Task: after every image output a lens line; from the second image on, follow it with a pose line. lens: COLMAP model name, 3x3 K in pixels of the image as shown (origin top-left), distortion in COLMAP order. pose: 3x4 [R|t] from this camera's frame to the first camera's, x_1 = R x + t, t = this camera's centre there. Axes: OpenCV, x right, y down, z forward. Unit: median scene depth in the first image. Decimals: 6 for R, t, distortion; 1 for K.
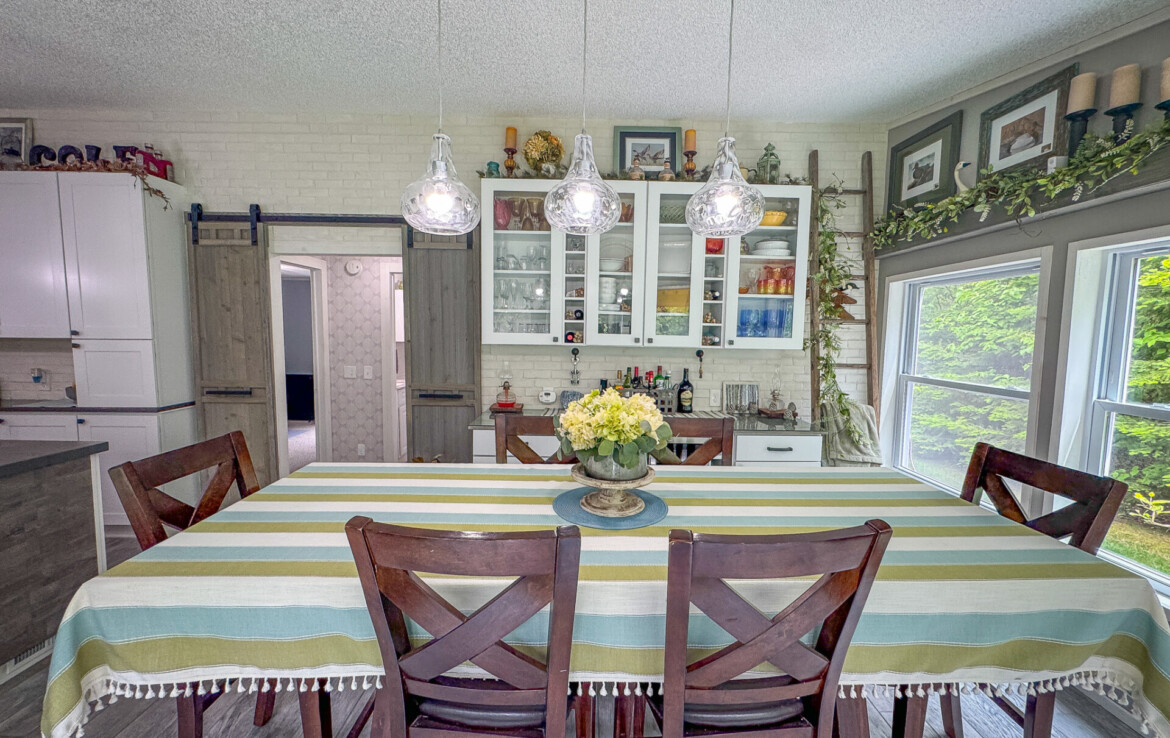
lens RADIAL K [[480.8, 0, 570.8], [0, 480.8, 372.5], [0, 0, 1]] dist [-0.003672, 0.000783]
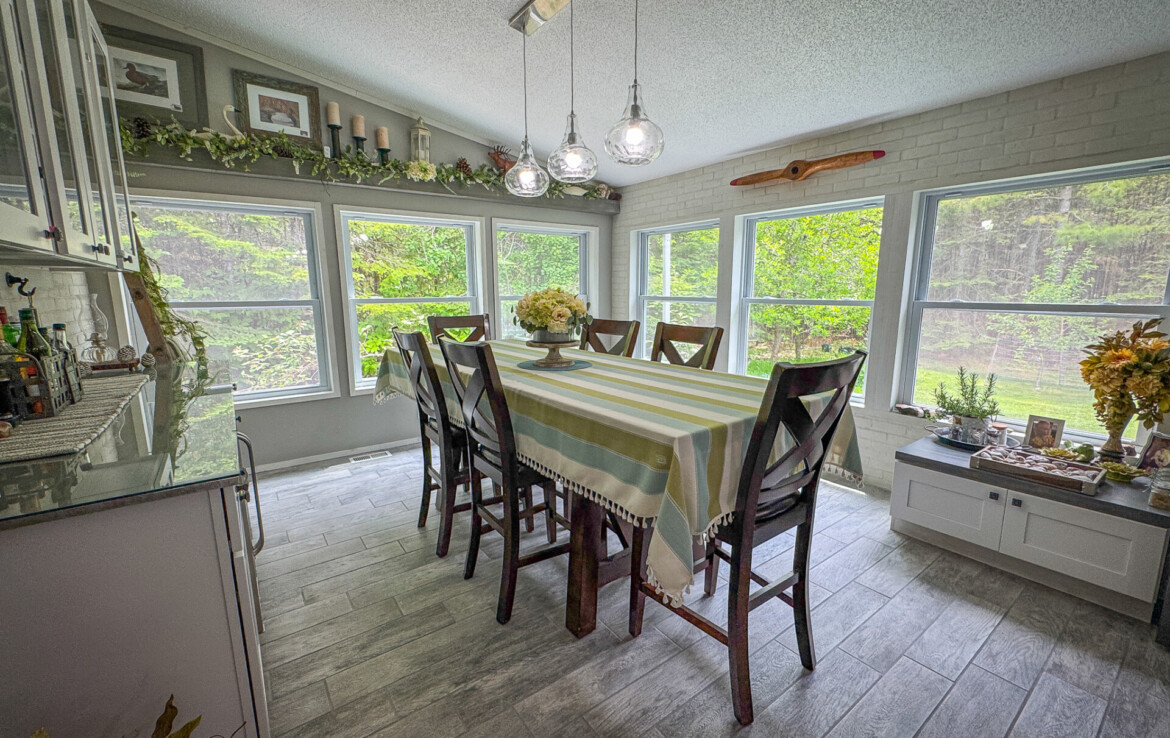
lens RADIAL K [[480.8, 0, 585.0], [0, 480.8, 370.0], [0, 0, 1]] dist [-0.003672, 0.000783]
pose [[-0.592622, -0.148217, 0.791727, -0.534235], [0.059090, 0.972276, 0.226248, -0.025886], [-0.803311, 0.180863, -0.567433, 0.839250]]
